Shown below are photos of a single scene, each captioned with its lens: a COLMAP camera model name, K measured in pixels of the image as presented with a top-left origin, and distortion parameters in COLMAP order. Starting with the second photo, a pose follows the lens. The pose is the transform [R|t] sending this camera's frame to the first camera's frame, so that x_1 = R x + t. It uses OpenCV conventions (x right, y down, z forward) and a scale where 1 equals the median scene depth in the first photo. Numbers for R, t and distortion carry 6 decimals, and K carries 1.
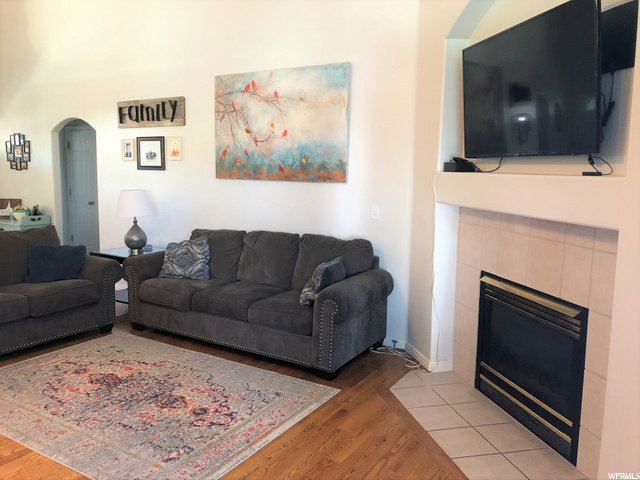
lens RADIAL K [[519.0, 0, 319.7], [0, 519.0, 243.8], [0, 0, 1]] dist [0.016728, -0.020804]
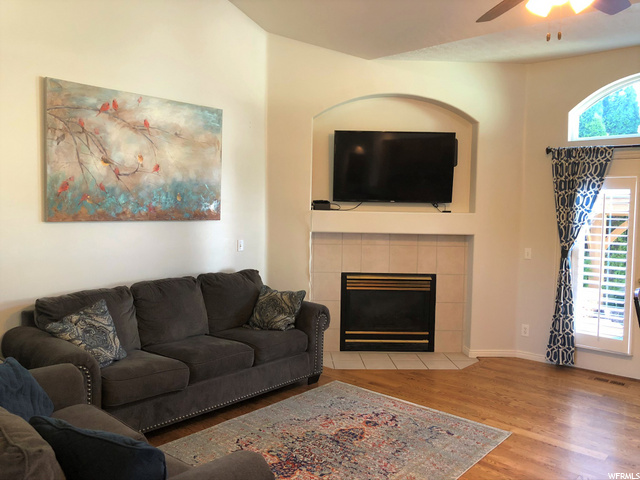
lens RADIAL K [[519.0, 0, 320.9], [0, 519.0, 237.5], [0, 0, 1]] dist [0.016728, -0.020804]
pose [[0.185626, -0.078929, 0.979445, -0.916769], [0.120882, 0.991032, 0.056953, -0.112629], [-0.975157, 0.107825, 0.193502, 0.572027]]
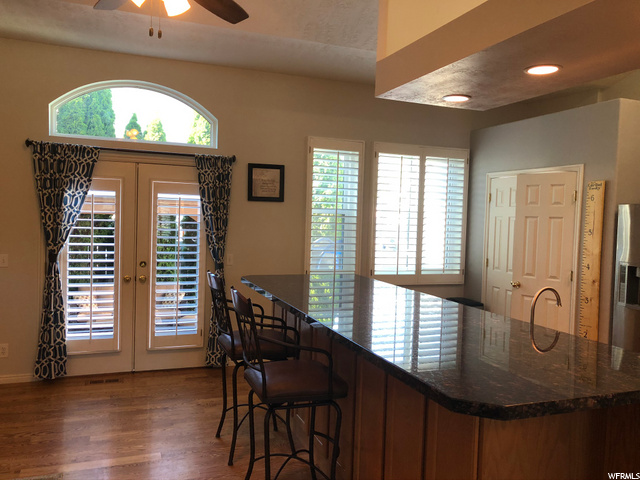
lens RADIAL K [[519.0, 0, 320.6], [0, 519.0, 238.2], [0, 0, 1]] dist [0.016728, -0.020804]
pose [[-0.790714, -0.076706, 0.607361, -0.746473], [0.031284, 0.985760, 0.165223, -0.147601], [-0.611385, 0.149645, -0.777055, 0.777296]]
